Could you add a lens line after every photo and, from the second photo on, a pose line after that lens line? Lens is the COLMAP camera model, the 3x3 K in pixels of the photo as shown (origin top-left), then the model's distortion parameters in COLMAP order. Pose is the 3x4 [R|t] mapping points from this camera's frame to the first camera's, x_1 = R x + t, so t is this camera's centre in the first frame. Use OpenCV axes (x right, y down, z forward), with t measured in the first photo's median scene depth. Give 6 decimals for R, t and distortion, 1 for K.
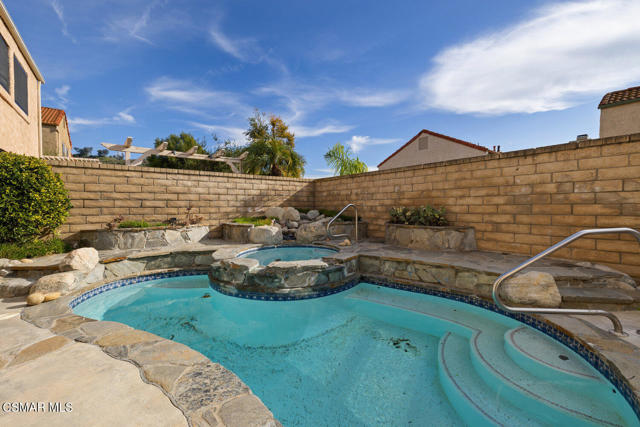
lens RADIAL K [[270.1, 0, 317.6], [0, 270.1, 208.0], [0, 0, 1]] dist [-0.000779, -0.000231]
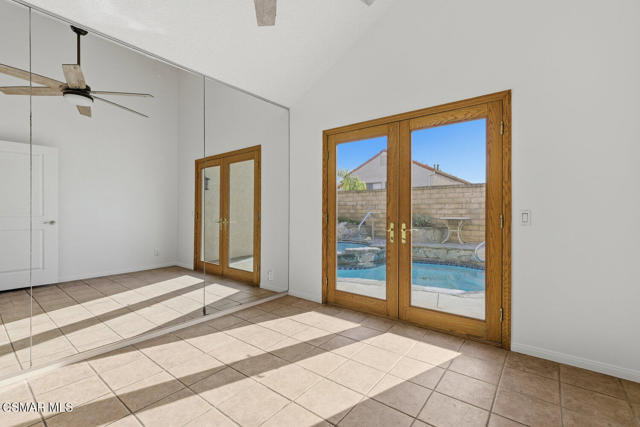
lens RADIAL K [[287.3, 0, 320.0], [0, 287.3, 213.5], [0, 0, 1]] dist [0.000728, 0.000030]
pose [[0.969661, 0.010892, 0.244210, -0.578182], [-0.009529, 0.999932, -0.006761, 0.004333], [-0.244267, 0.004229, 0.969699, -0.489139]]
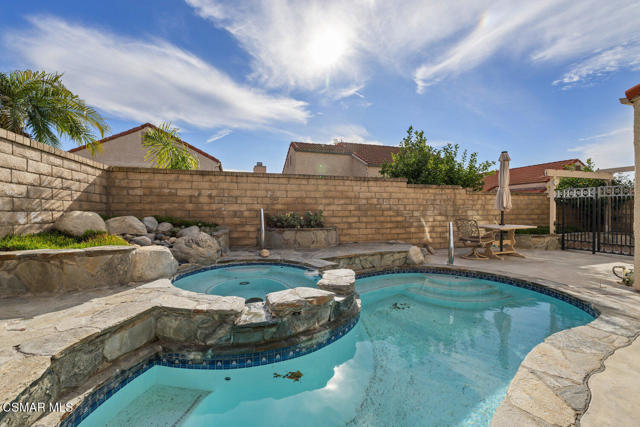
lens RADIAL K [[270.1, 0, 317.6], [0, 270.1, 208.0], [0, 0, 1]] dist [-0.000779, -0.000231]
pose [[0.338217, 0.017688, 0.940902, -0.714663], [0.004563, 0.999781, -0.020435, 0.003315], [-0.941057, 0.011205, 0.338062, 0.594903]]
